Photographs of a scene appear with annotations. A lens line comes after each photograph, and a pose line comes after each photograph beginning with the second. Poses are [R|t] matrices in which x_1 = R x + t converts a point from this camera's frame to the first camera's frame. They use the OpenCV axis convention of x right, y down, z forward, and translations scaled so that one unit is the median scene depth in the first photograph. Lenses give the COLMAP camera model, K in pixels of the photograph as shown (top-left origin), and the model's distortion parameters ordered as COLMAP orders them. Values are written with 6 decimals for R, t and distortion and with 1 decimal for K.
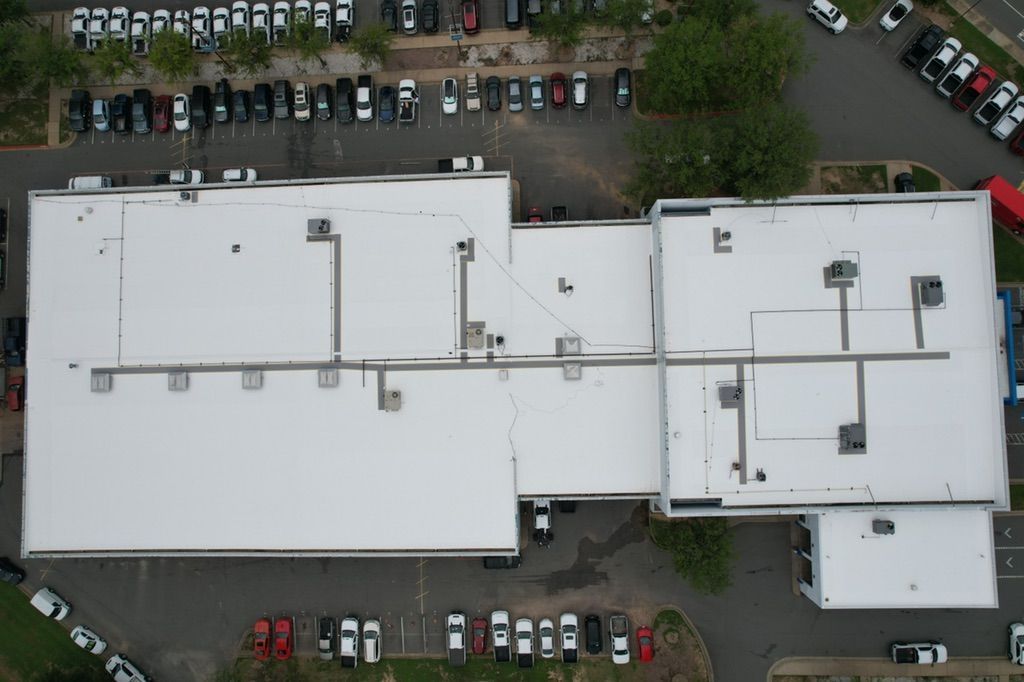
lens RADIAL K [[654.7, 0, 516.1], [0, 654.7, 338.9], [0, 0, 1]] dist [-0.078798, 0.075053]
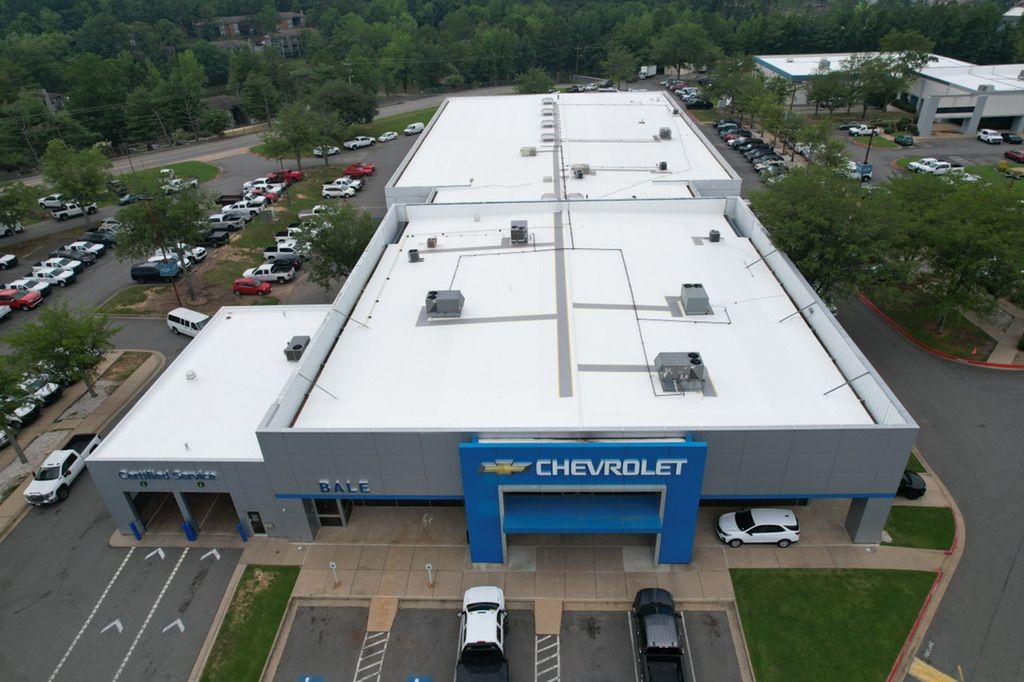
lens RADIAL K [[654.7, 0, 516.1], [0, 654.7, 338.9], [0, 0, 1]] dist [-0.078798, 0.075053]
pose [[-0.059724, 0.555379, -0.829450, 1.084121], [-0.993824, 0.044768, 0.101536, 0.009621], [0.093524, 0.830391, 0.549276, 0.646204]]
